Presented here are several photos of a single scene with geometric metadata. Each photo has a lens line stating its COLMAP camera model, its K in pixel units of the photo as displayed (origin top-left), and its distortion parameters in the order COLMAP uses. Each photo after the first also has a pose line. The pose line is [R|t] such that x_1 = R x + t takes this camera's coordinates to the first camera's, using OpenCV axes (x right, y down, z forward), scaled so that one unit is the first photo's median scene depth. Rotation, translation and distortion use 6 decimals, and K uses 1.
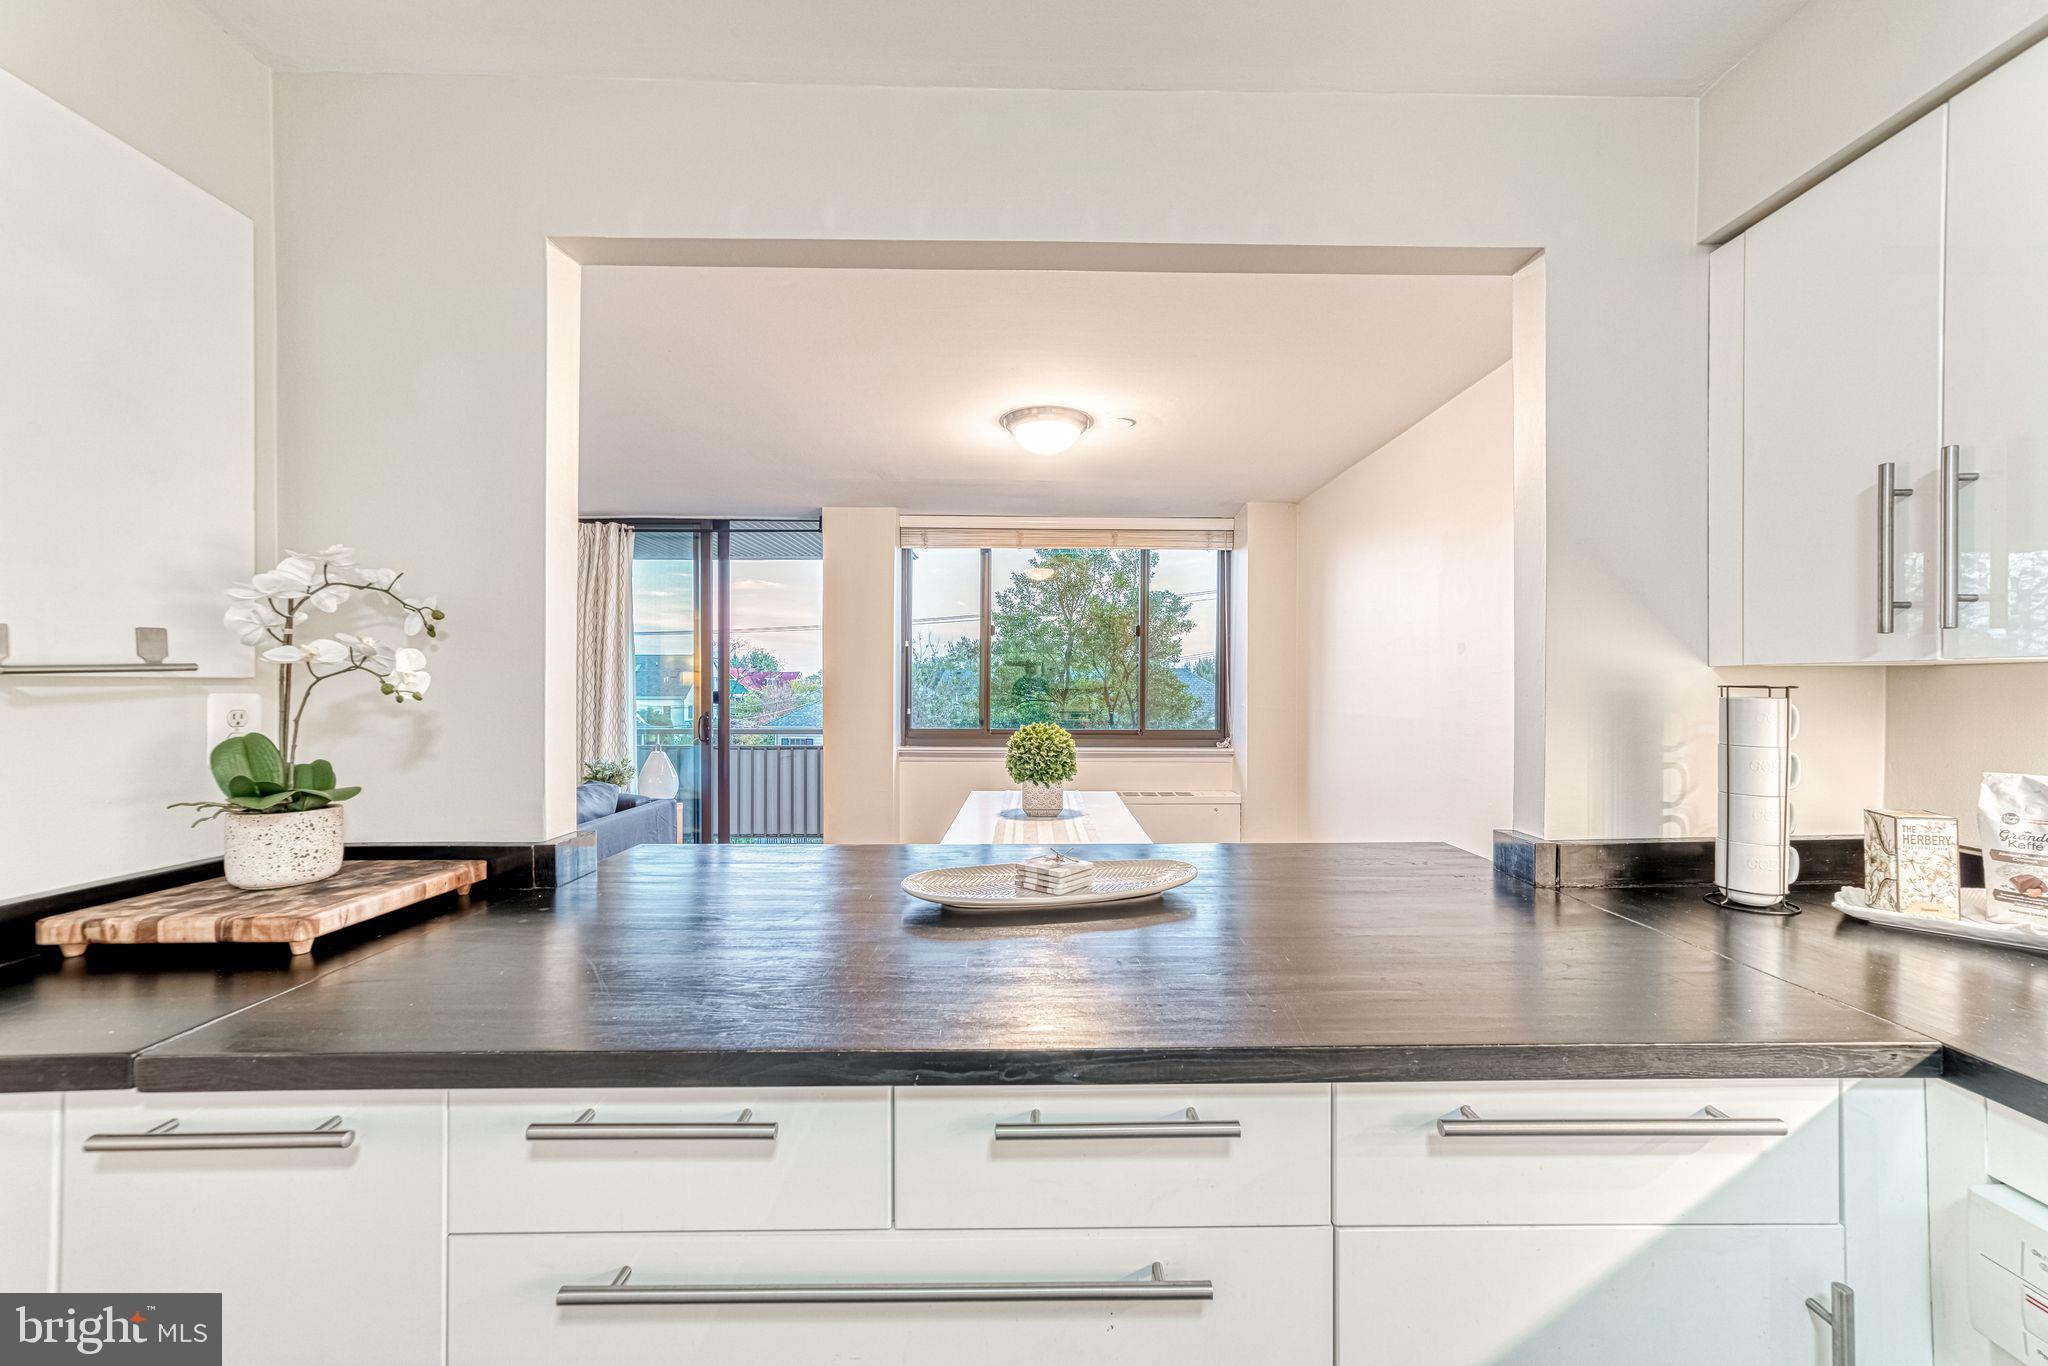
lens RADIAL K [[797.2, 0, 1053.0], [0, 797.2, 693.6], [0, 0, 1]] dist [-0.001135, 0.002797]
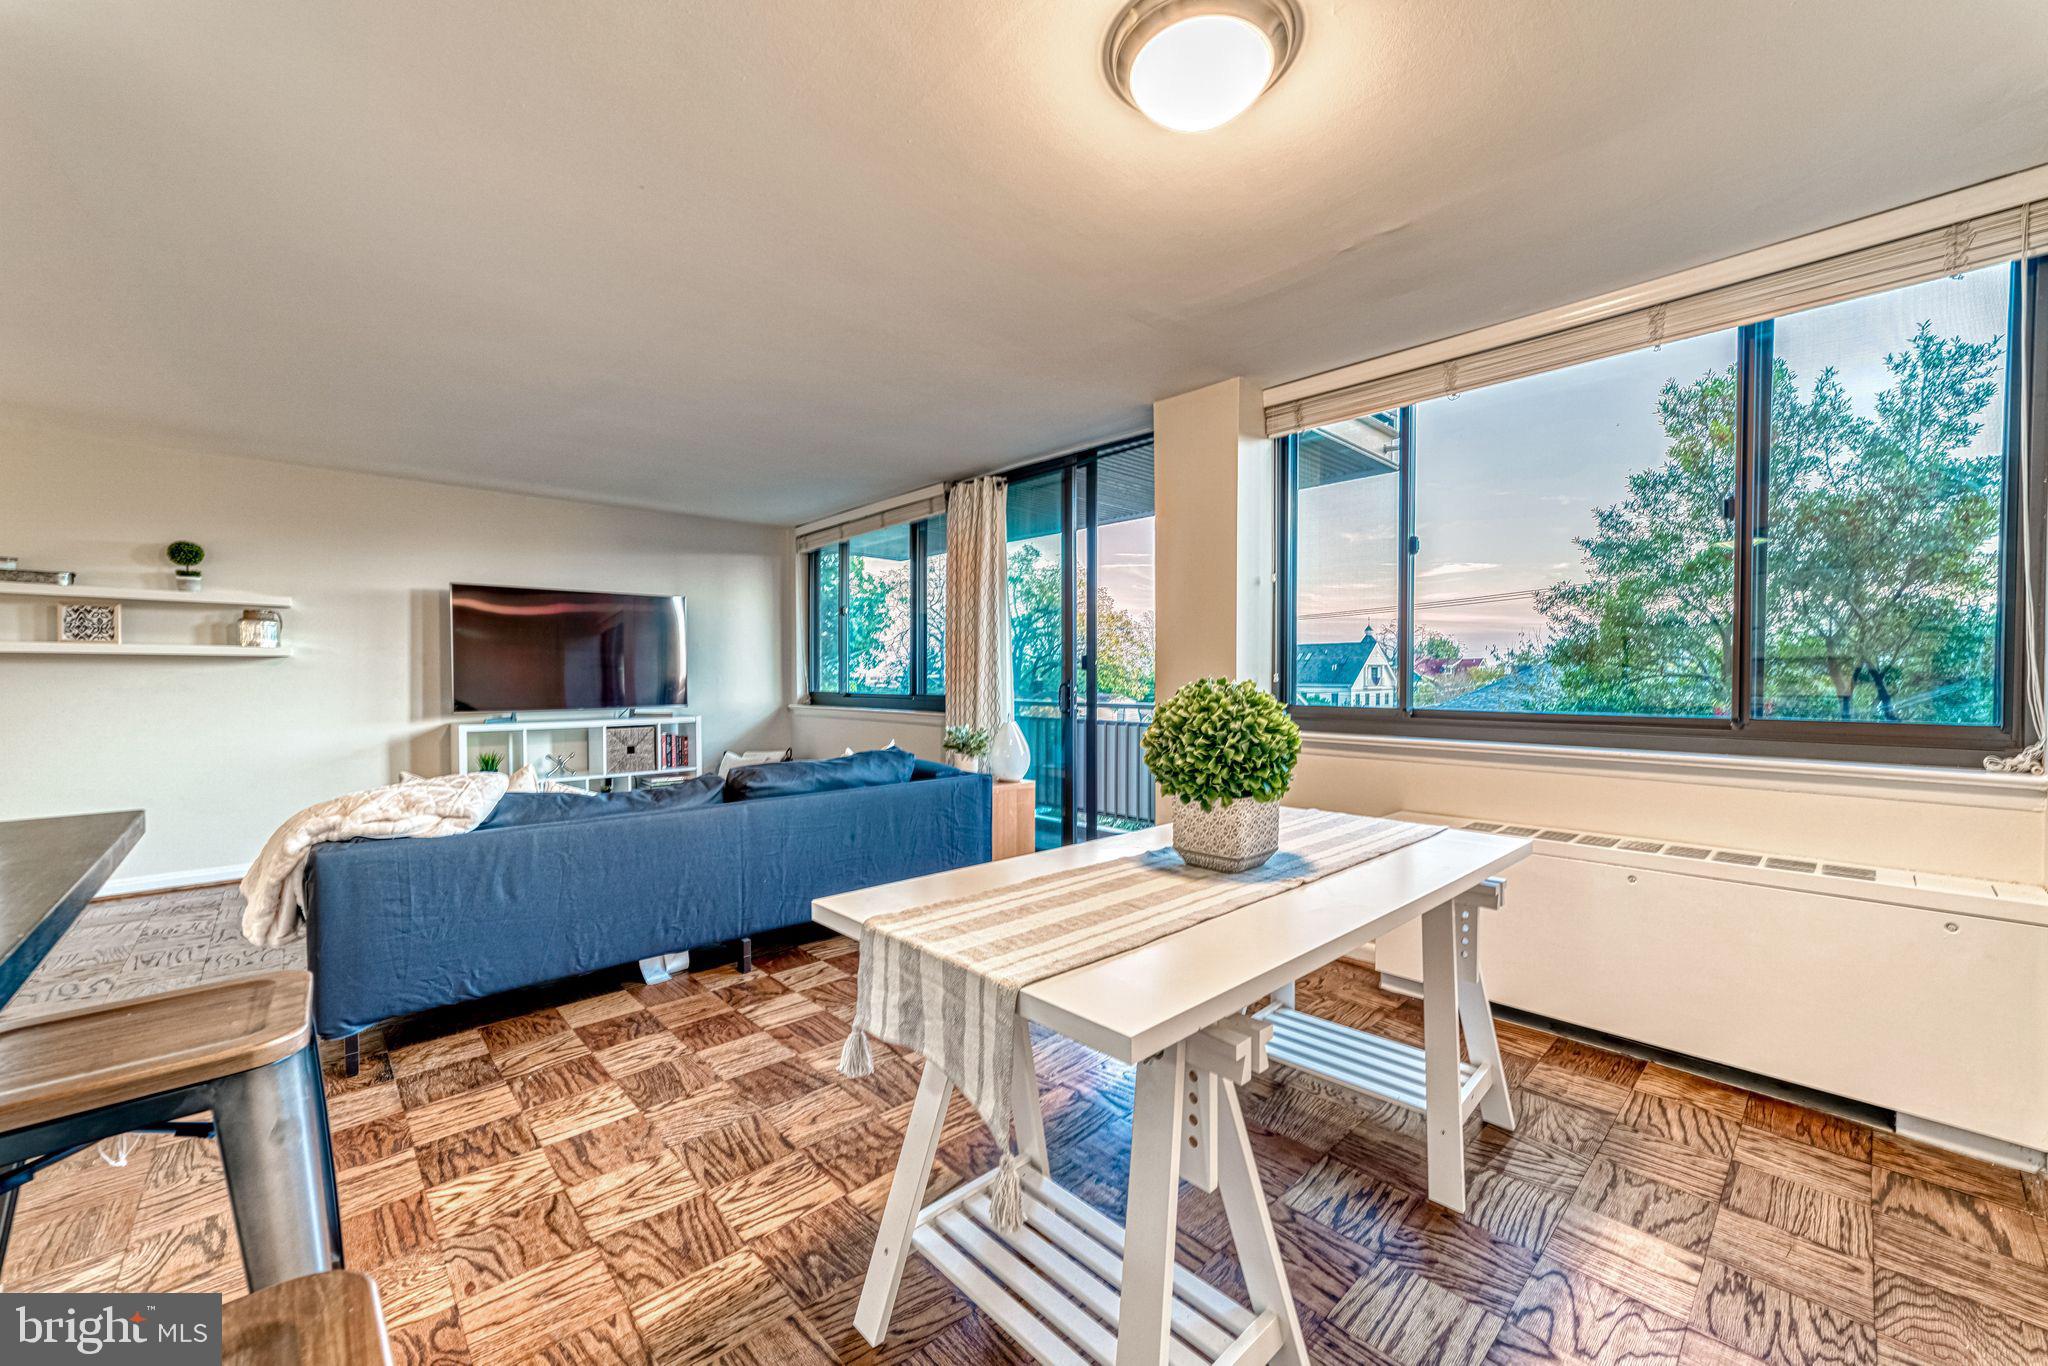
lens RADIAL K [[817.3, 0, 1030.2], [0, 817.3, 695.1], [0, 0, 1]] dist [-0.012892, 0.007137]
pose [[0.675302, 0.015499, -0.737378, 0.581837], [-0.005108, 0.999853, 0.016338, 0.078698], [0.737523, -0.007267, 0.675282, 1.155338]]
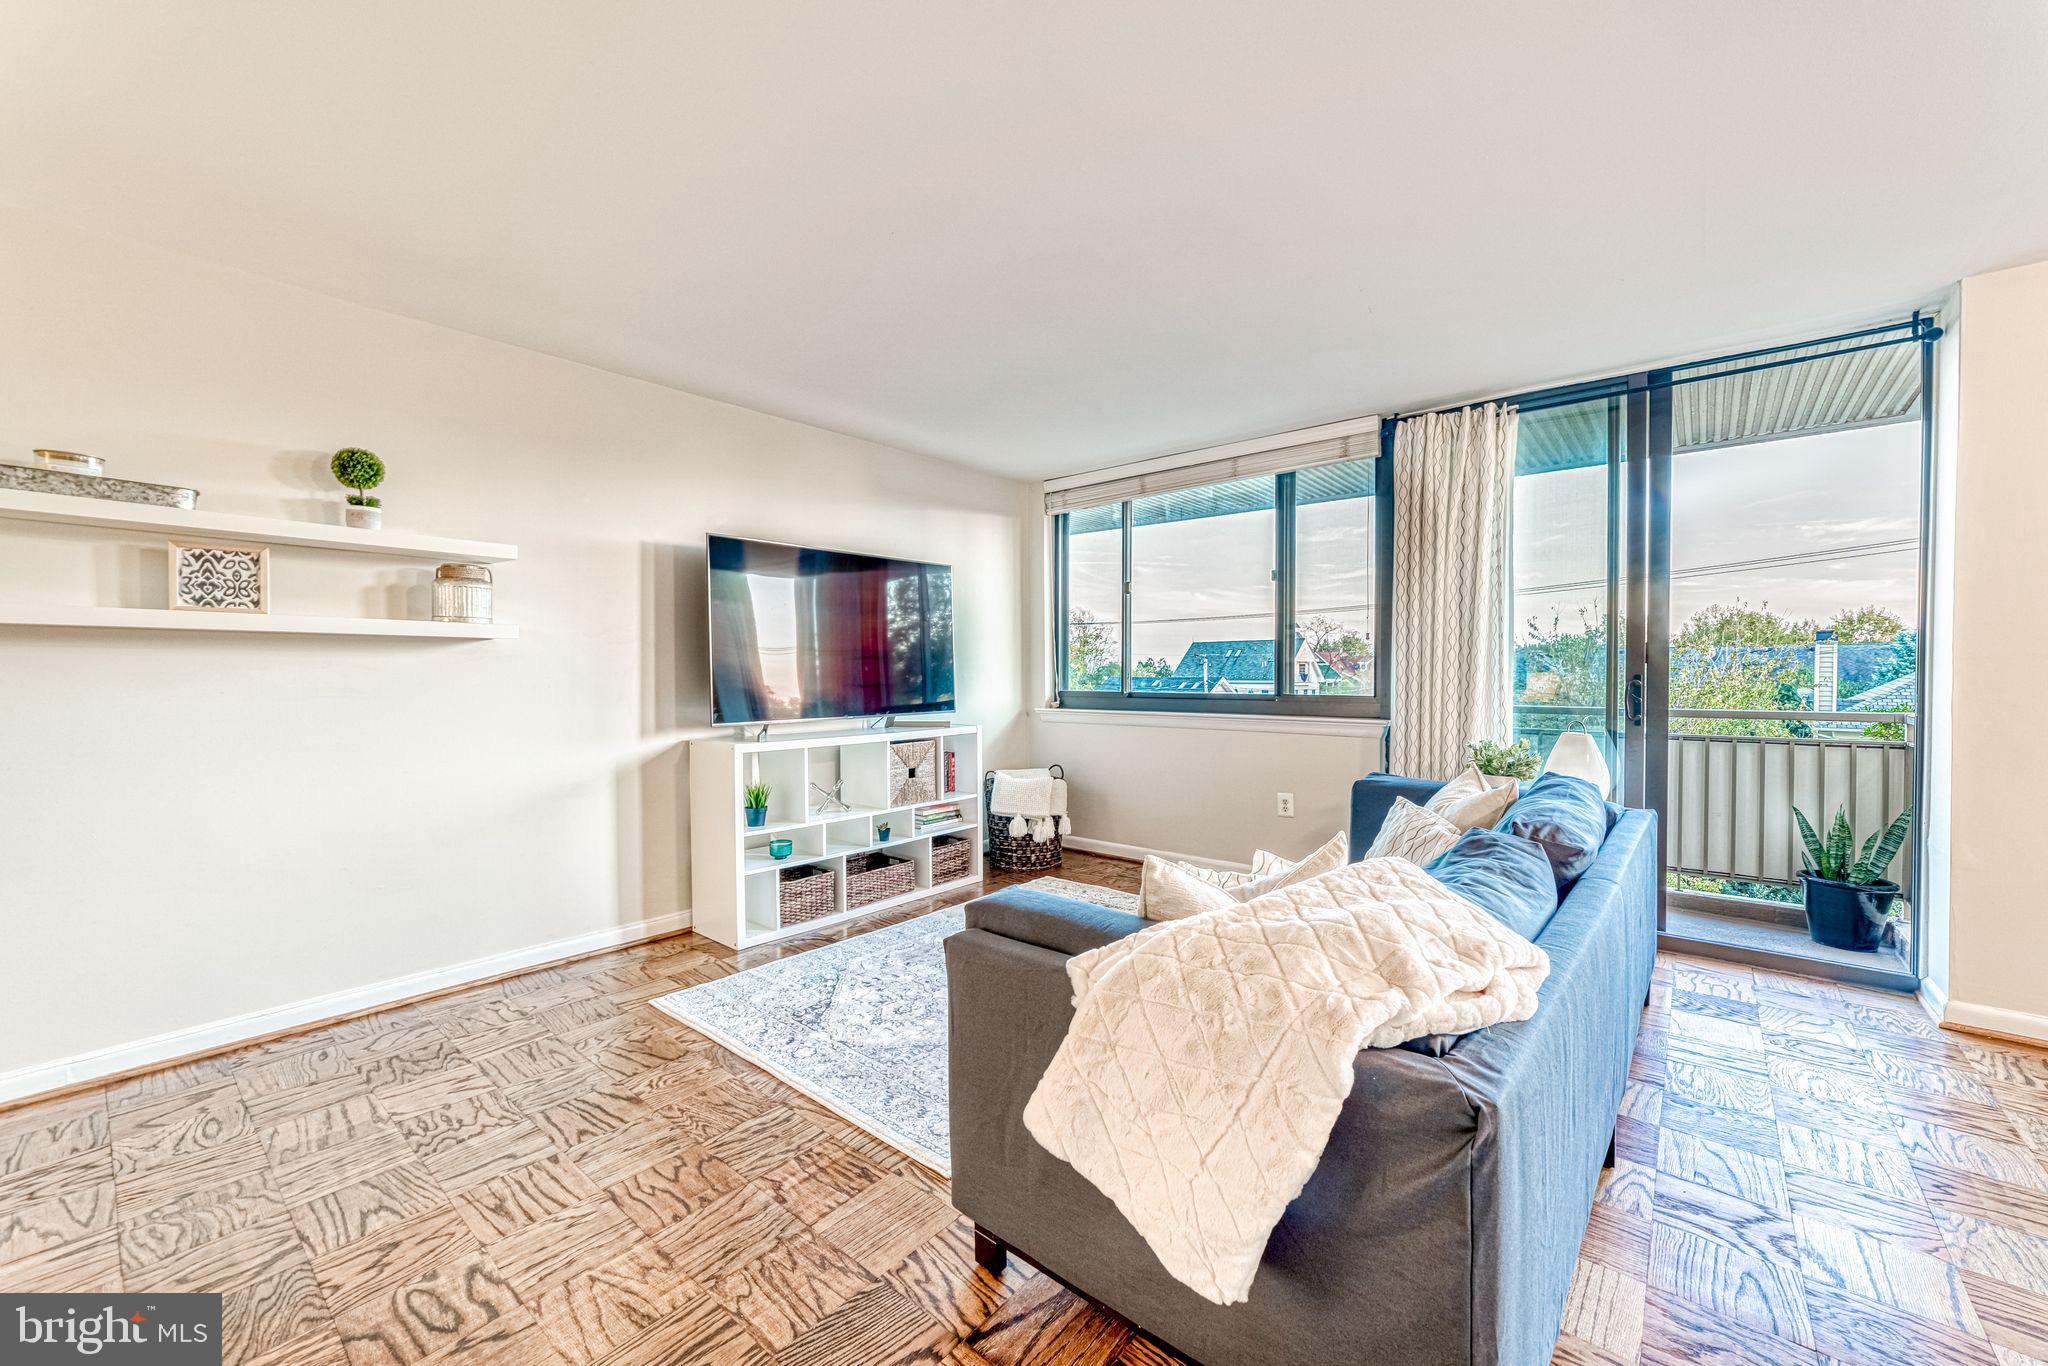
lens RADIAL K [[827.4, 0, 1038.1], [0, 827.4, 687.0], [0, 0, 1]] dist [-0.011548, 0.006403]
pose [[0.762981, 0.007900, -0.646373, -1.141963], [-0.002930, 0.999957, 0.008764, 0.087997], [0.646414, -0.004793, 0.762971, 0.550509]]
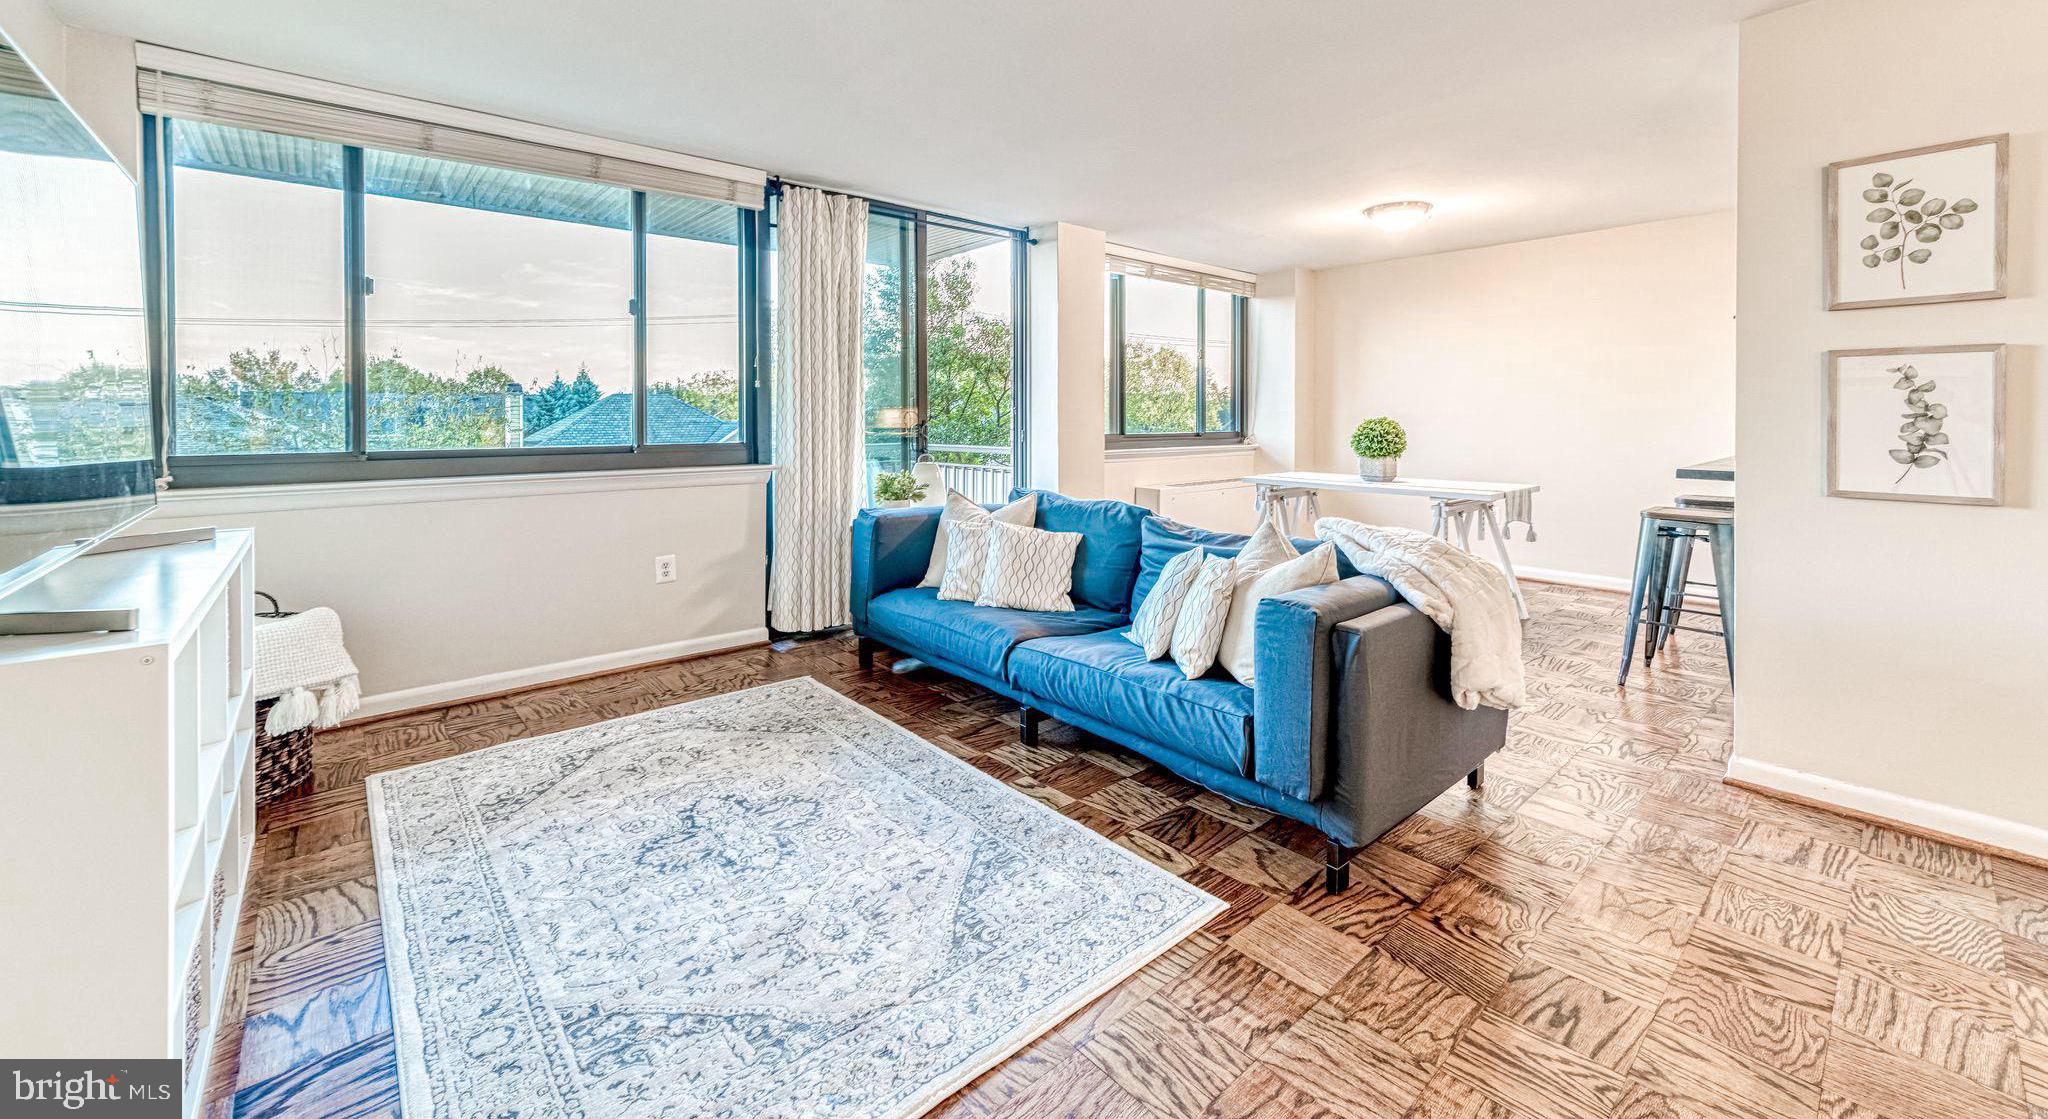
lens RADIAL K [[785.4, 0, 1061.2], [0, 785.4, 435.3], [0, 0, 1]] dist [-0.001579, 0.001131]
pose [[0.743760, -0.022755, 0.668060, -2.859277], [0.009385, 0.999677, 0.023603, 0.063695], [-0.668381, -0.011285, 0.743733, 0.657022]]
